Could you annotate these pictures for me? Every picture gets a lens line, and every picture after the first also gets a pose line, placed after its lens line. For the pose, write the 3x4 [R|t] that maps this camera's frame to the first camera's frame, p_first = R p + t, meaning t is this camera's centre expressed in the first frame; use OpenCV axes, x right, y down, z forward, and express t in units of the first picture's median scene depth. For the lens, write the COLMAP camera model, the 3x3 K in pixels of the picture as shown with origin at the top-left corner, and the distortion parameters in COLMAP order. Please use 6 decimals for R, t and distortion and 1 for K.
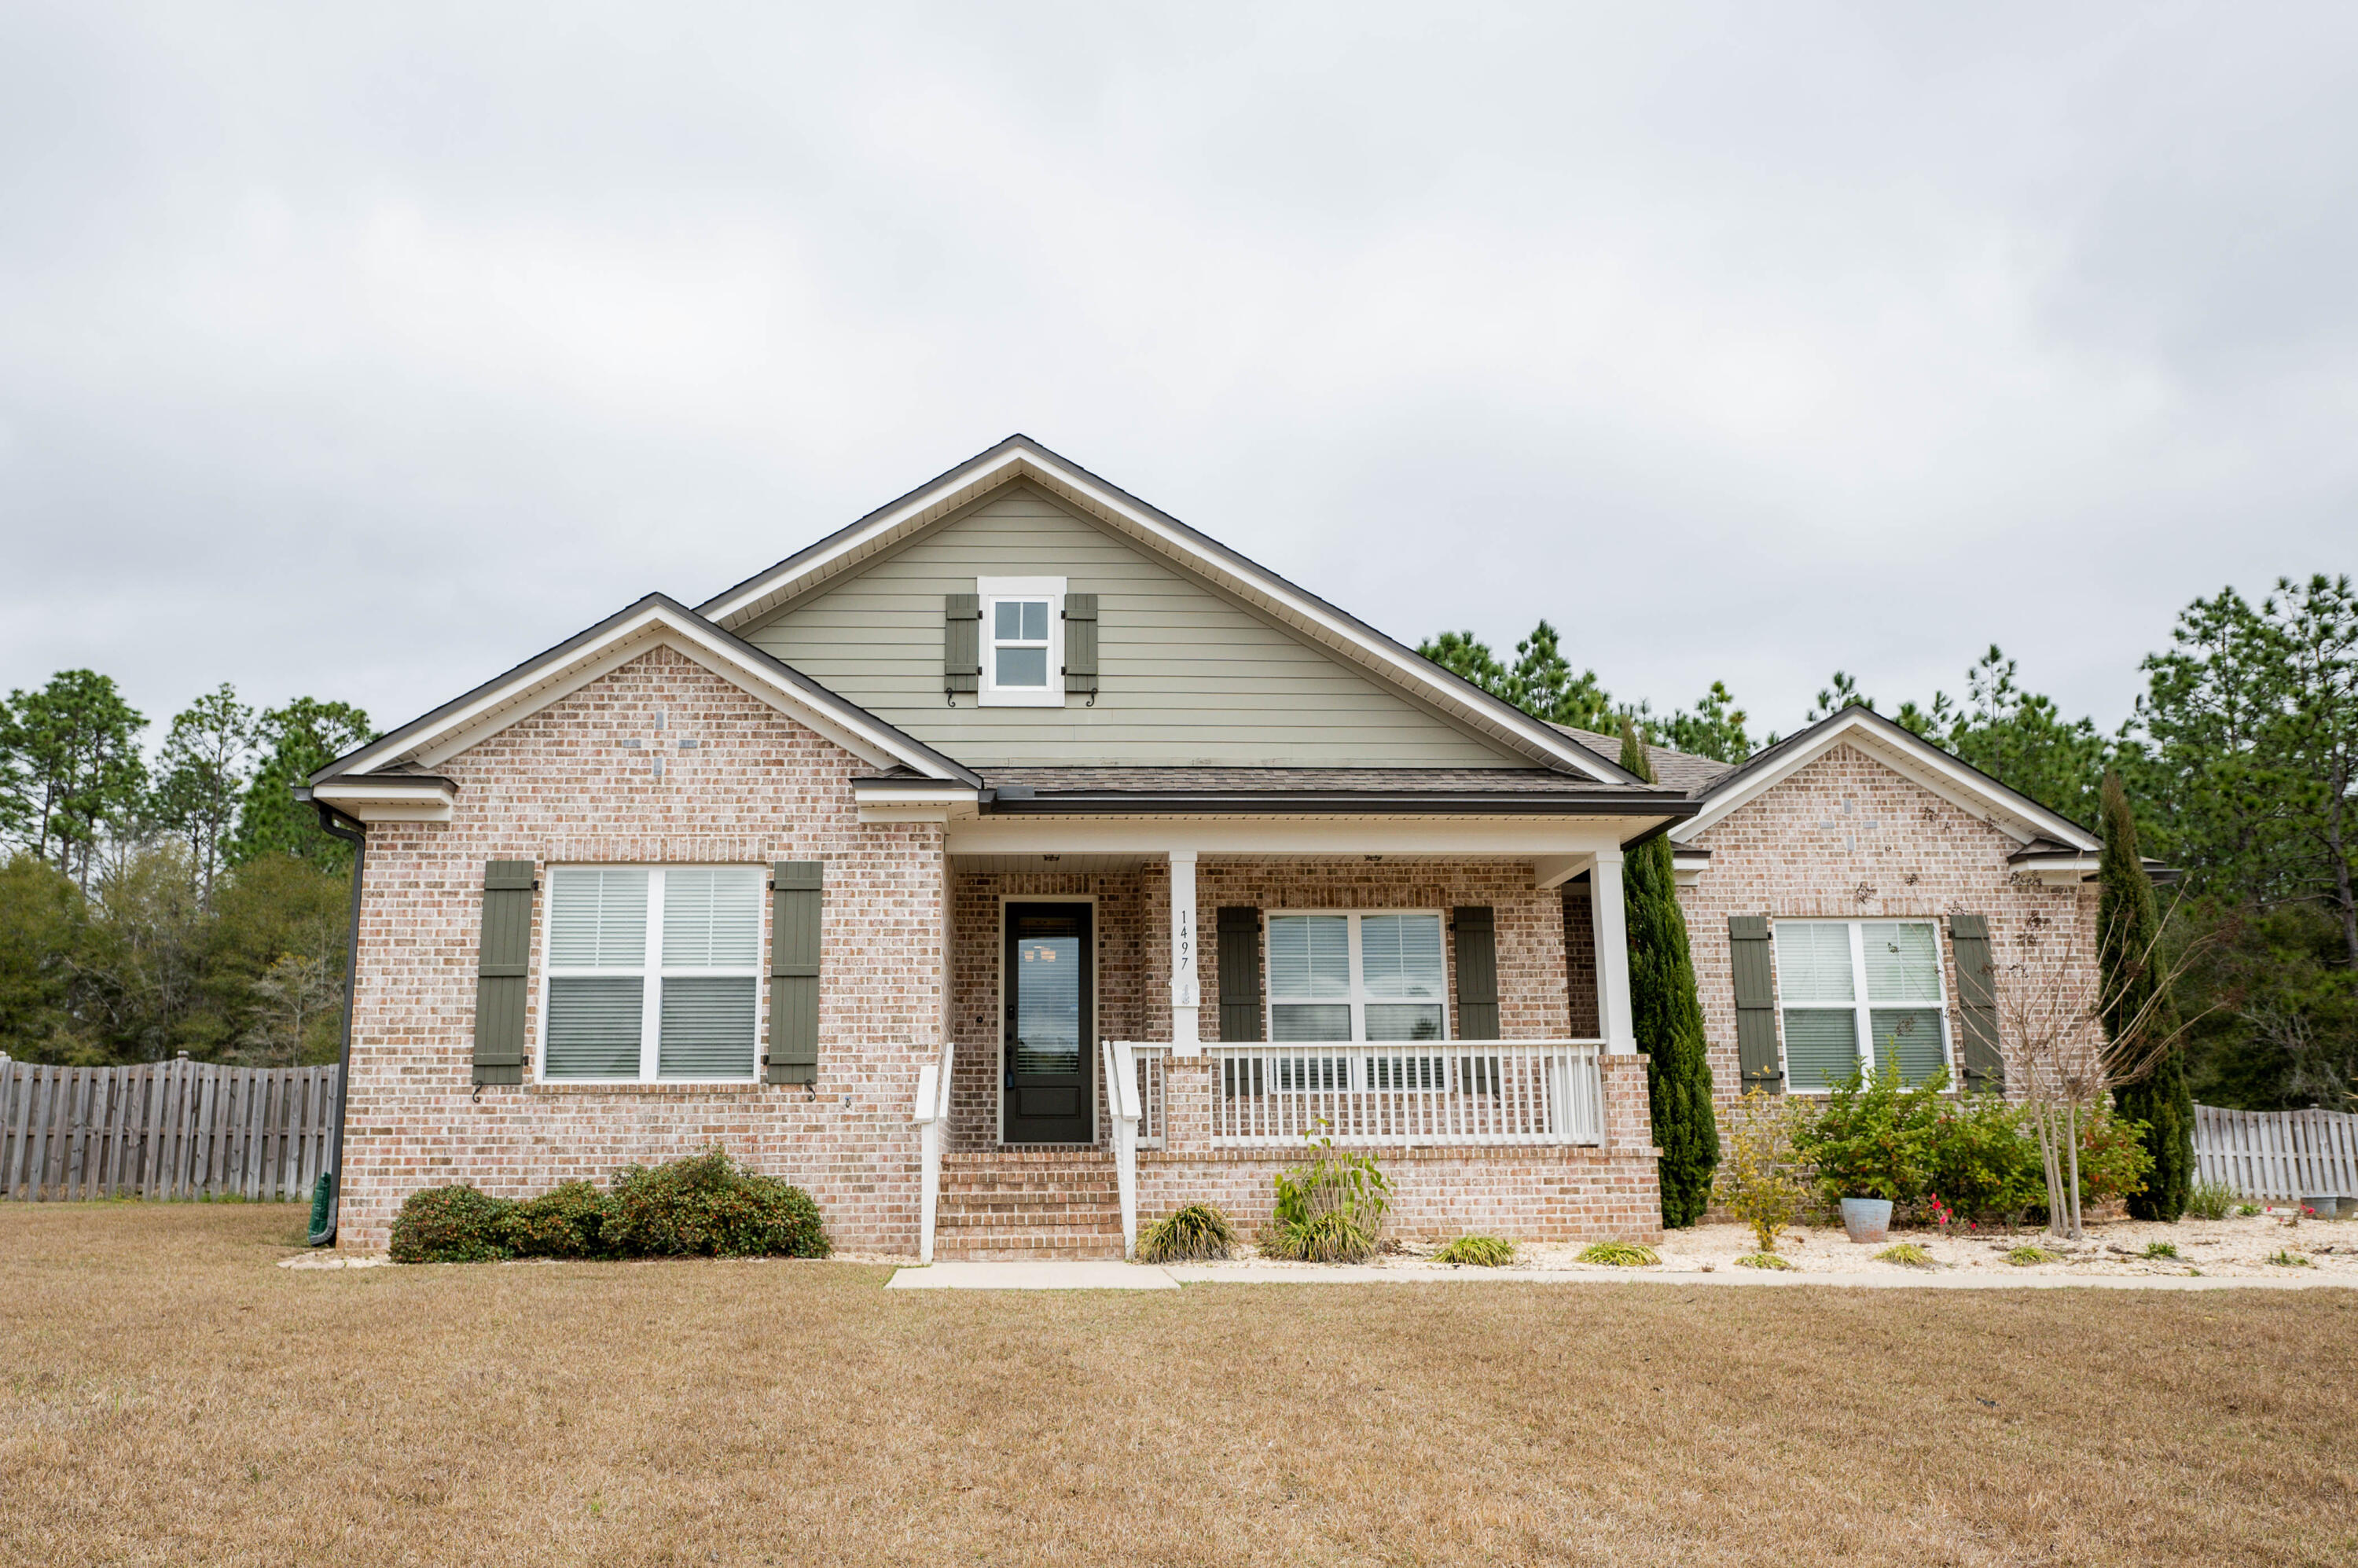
lens RADIAL K [[1660.7, 0, 1091.7], [0, 1660.7, 850.1], [0, 0, 1]] dist [-0.002823, -0.000432]
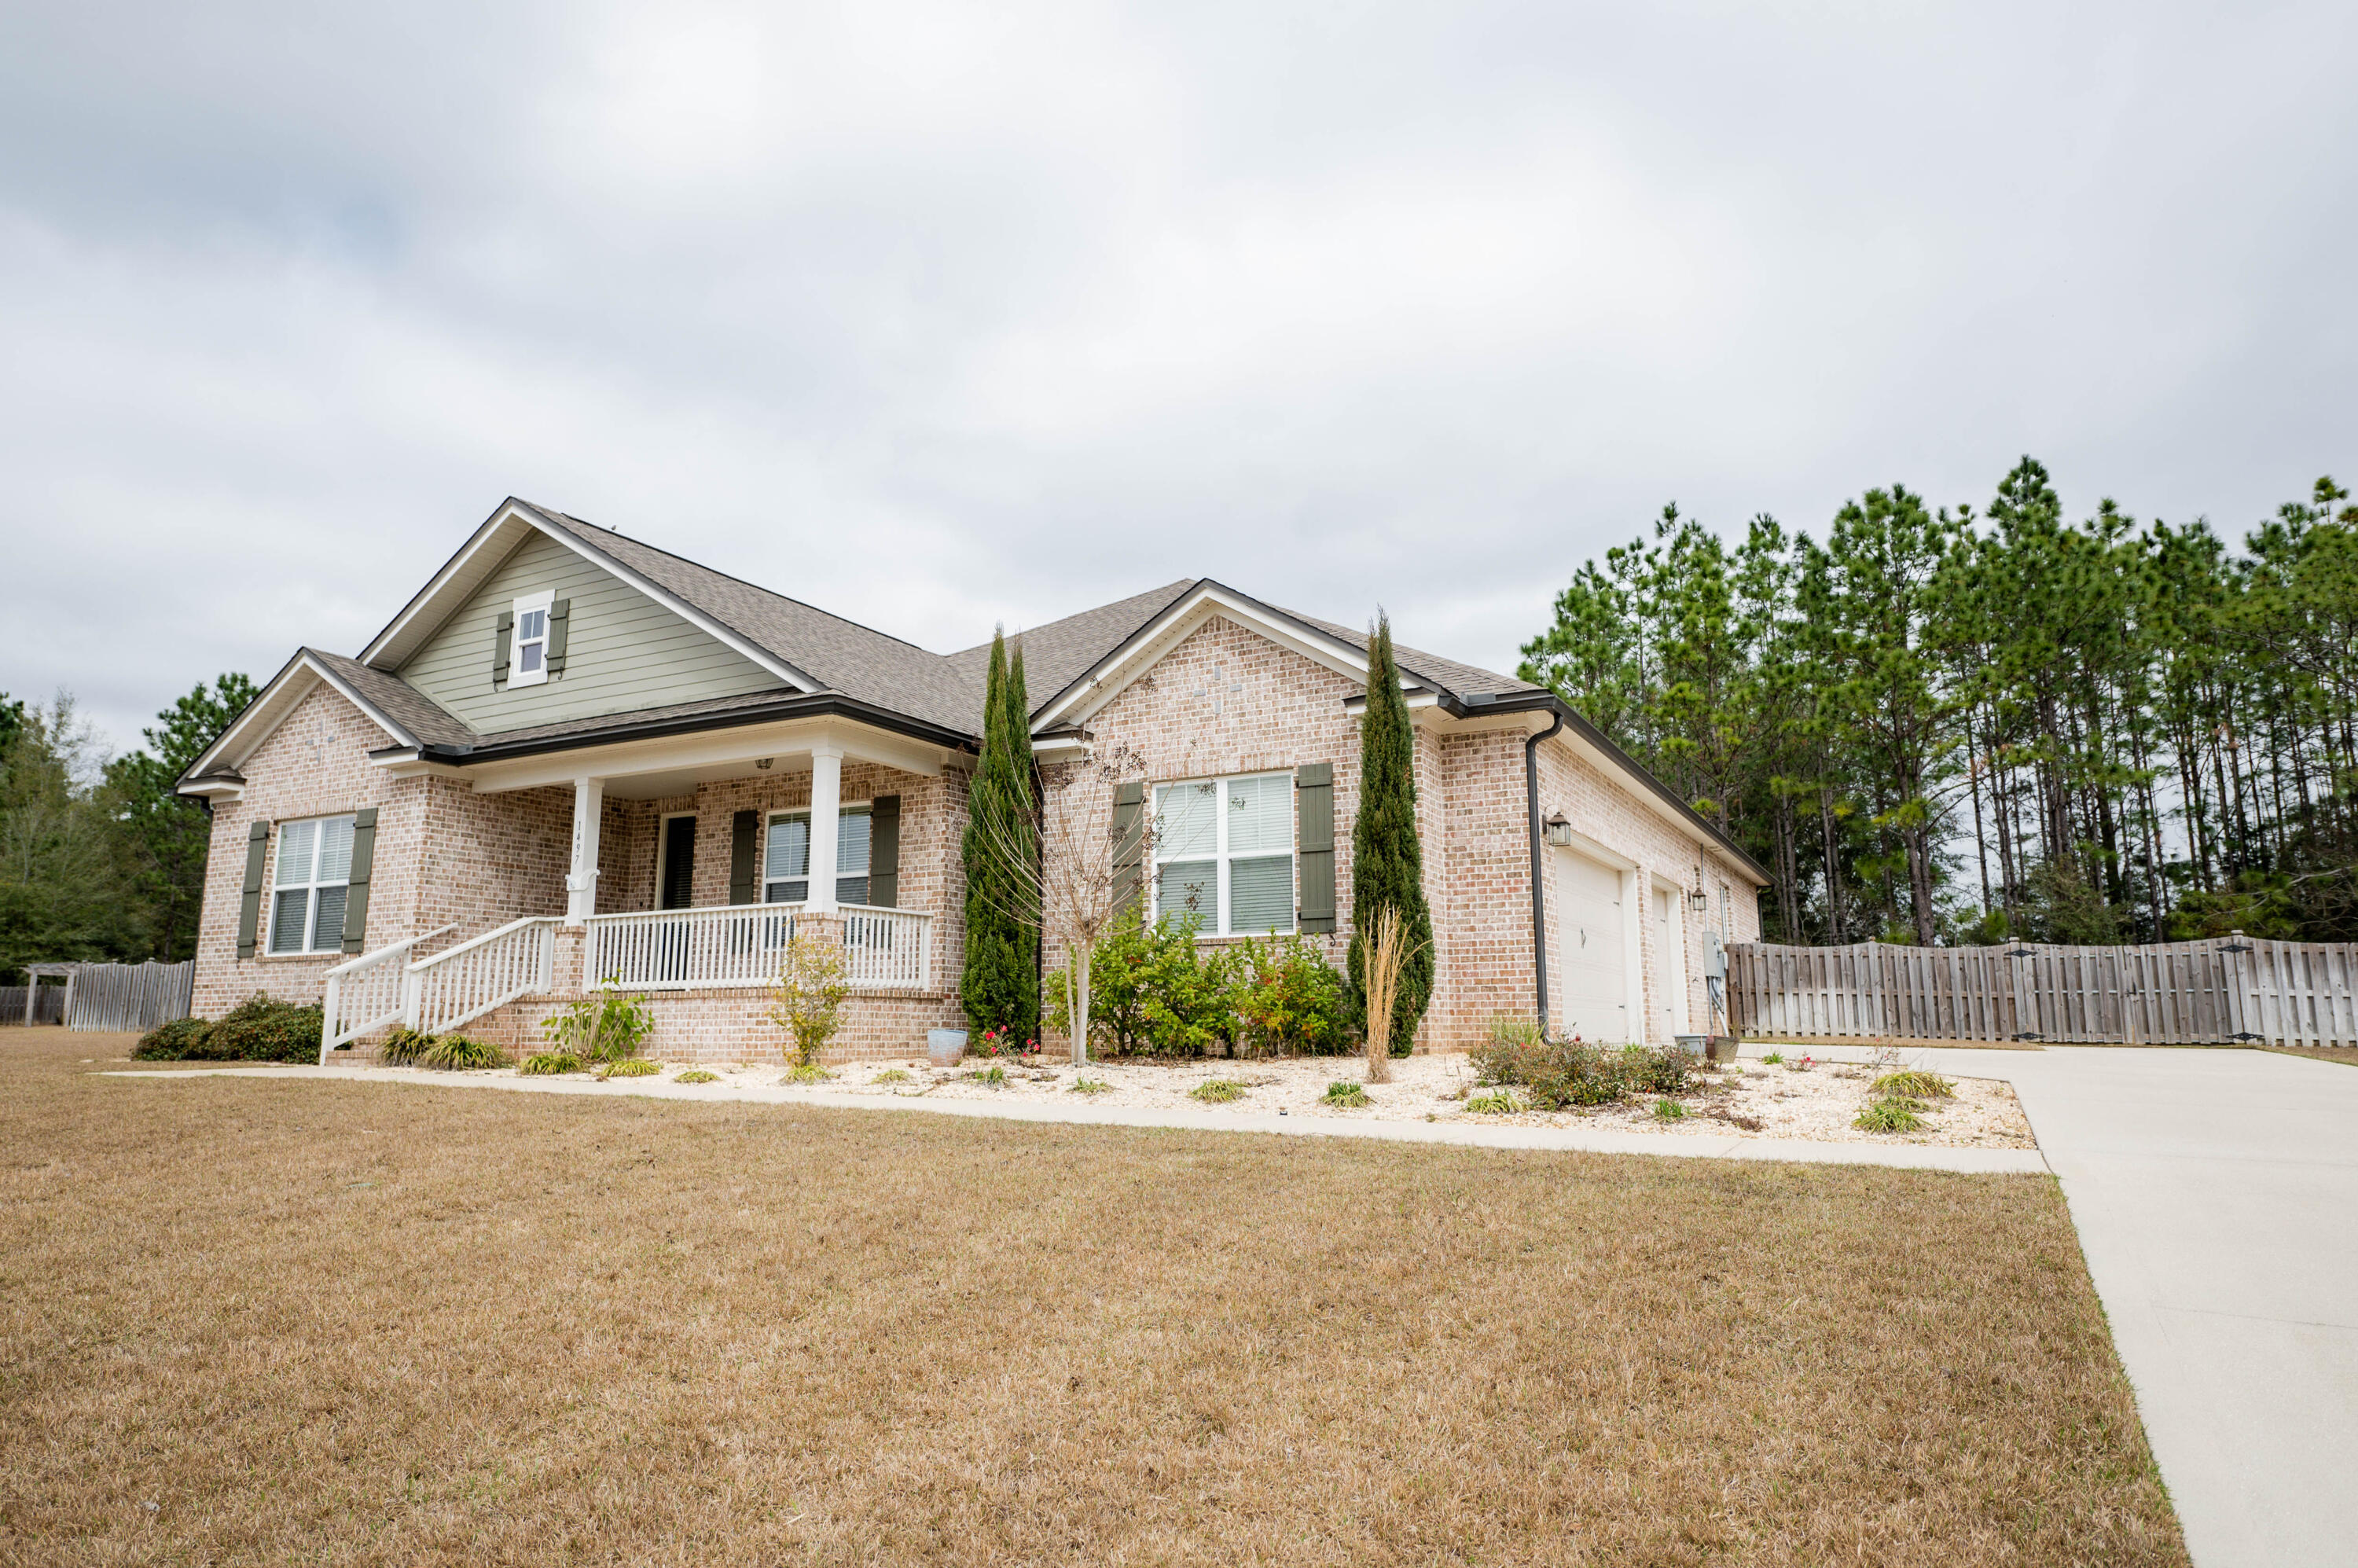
lens RADIAL K [[1390.1, 0, 1192.6], [0, 1390.1, 791.0], [0, 0, 1]] dist [-0.000293, -0.000108]
pose [[0.866282, -0.081471, -0.492867, 1.022273], [0.092133, 0.995743, -0.002661, 0.058819], [0.490986, -0.043104, 0.870101, 0.233866]]
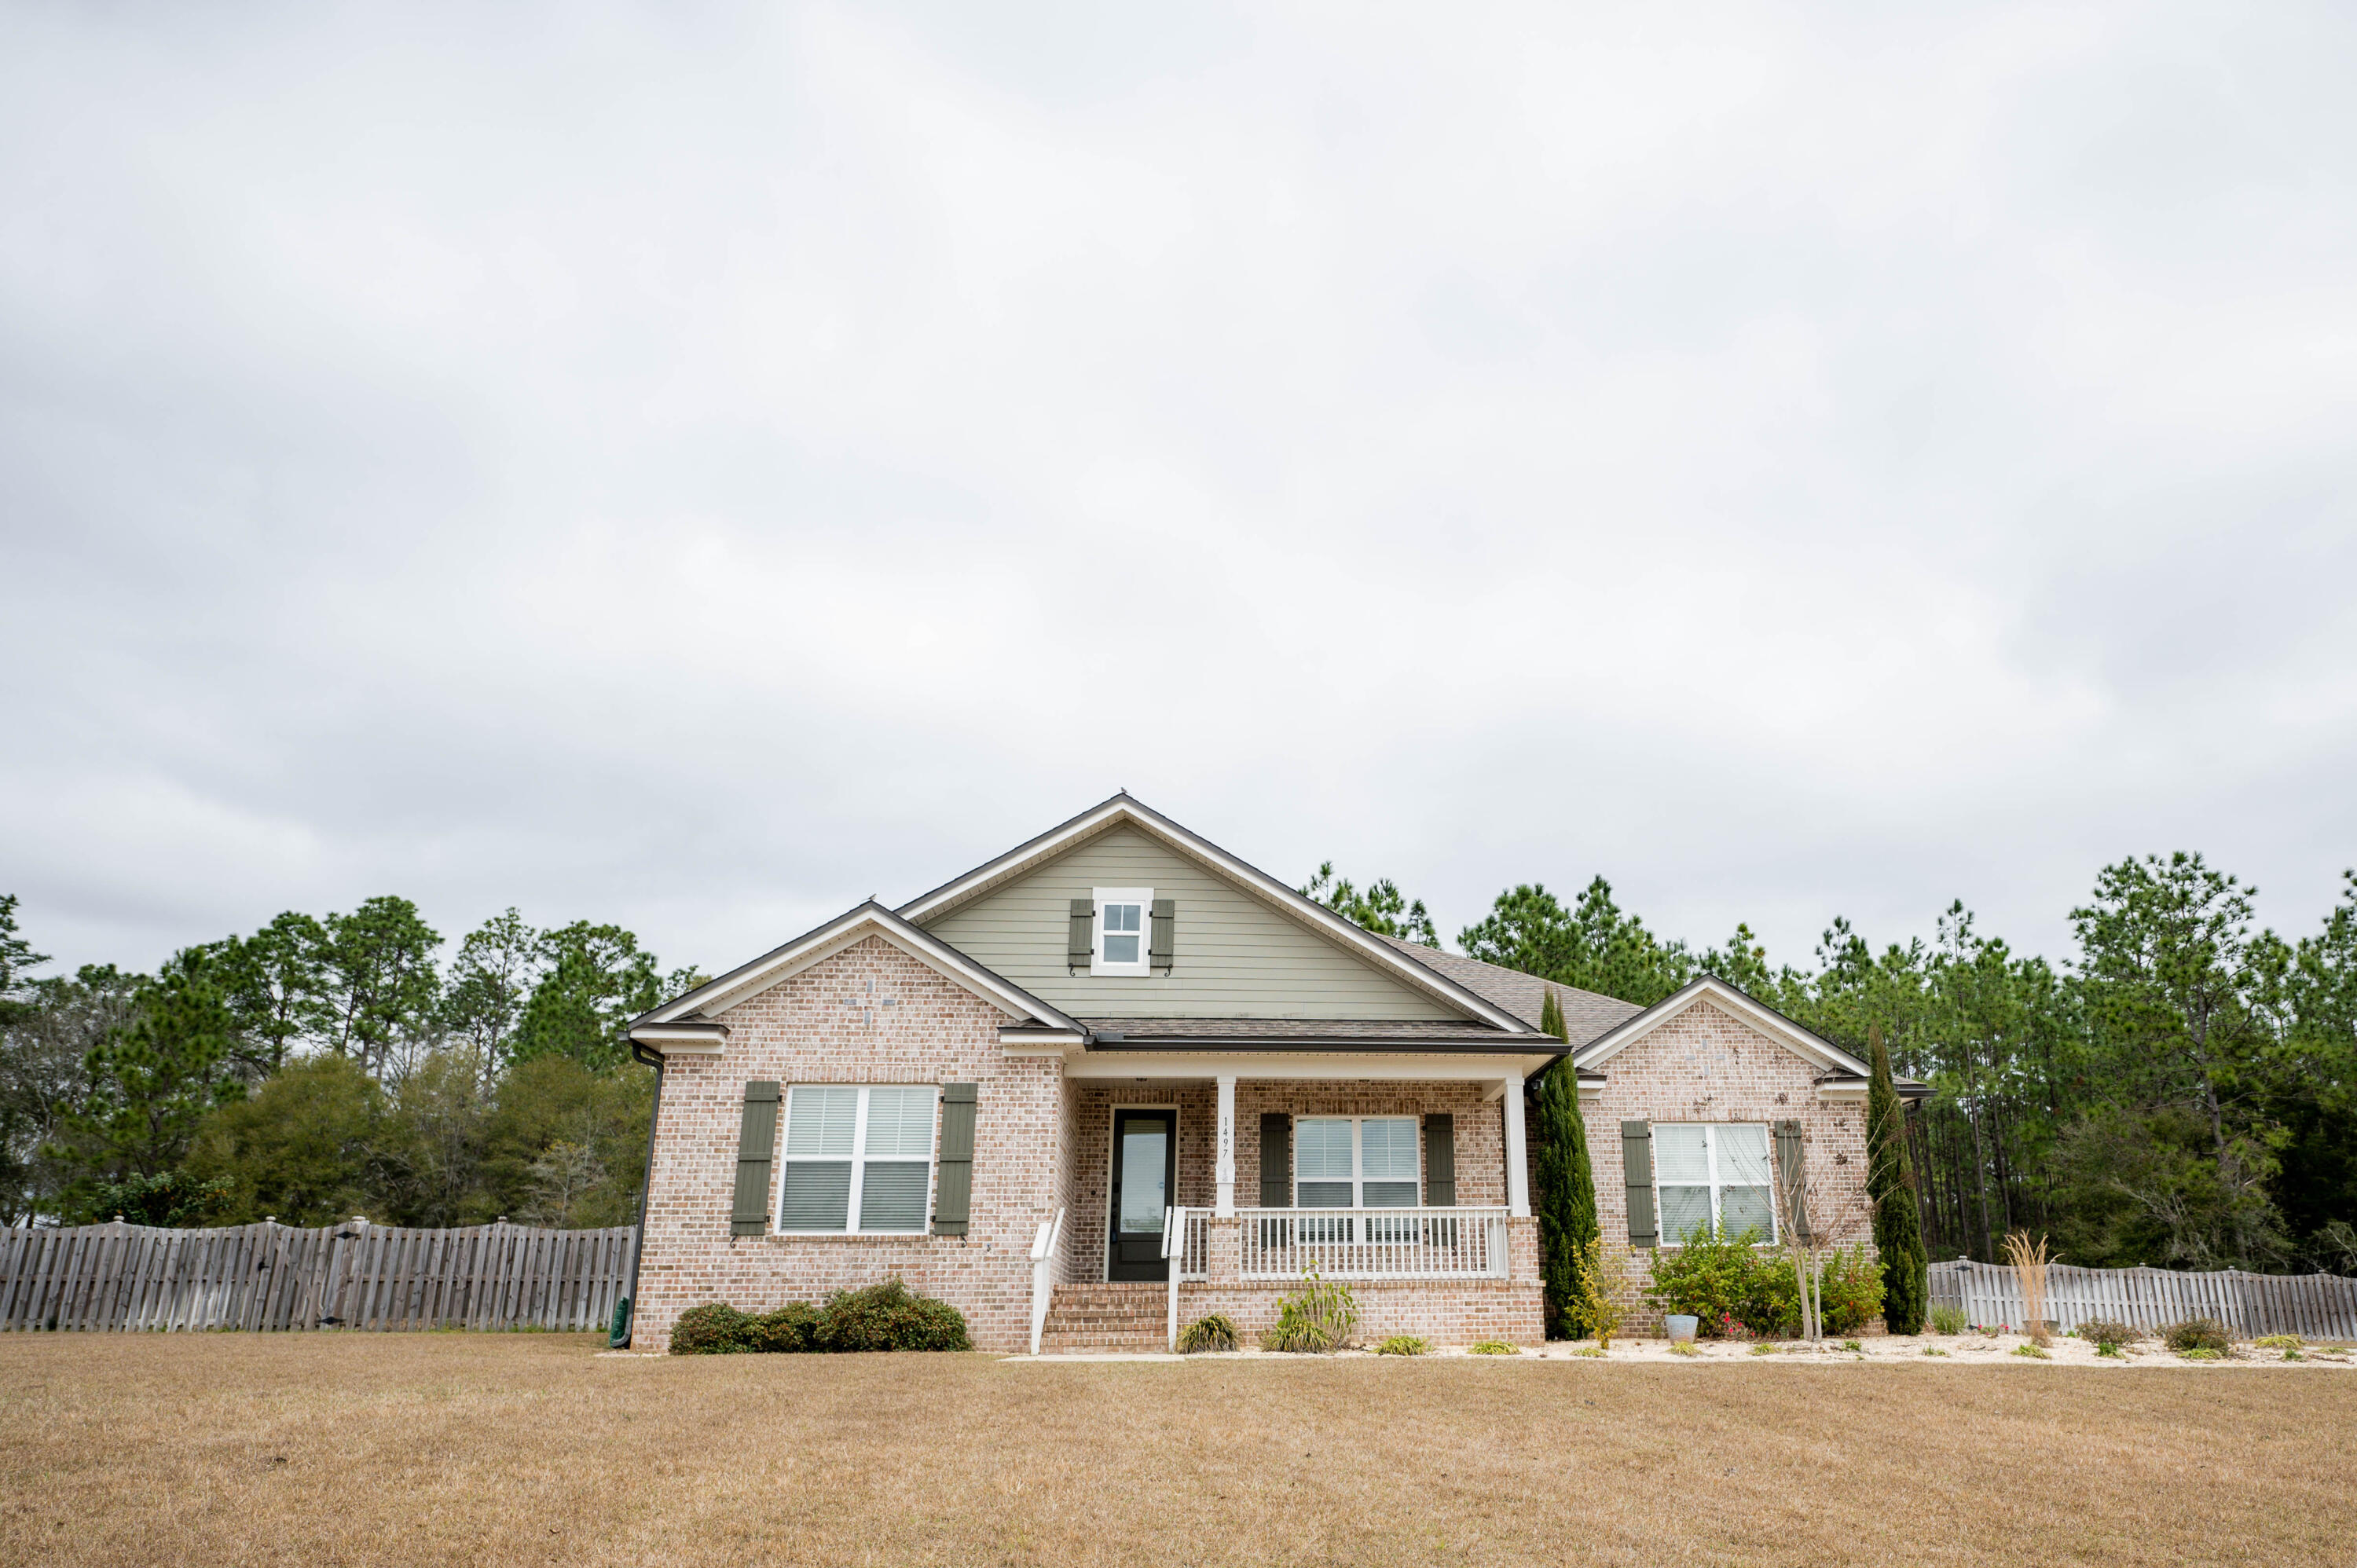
lens RADIAL K [[1437.2, 0, 1330.4], [0, 1437.2, 909.3], [0, 0, 1]] dist [-0.000436, 0.000445]
pose [[0.998964, 0.010895, 0.044173, 0.085800], [-0.006510, 0.995142, -0.098231, -0.021403], [-0.045028, 0.097842, 0.994183, -0.277357]]
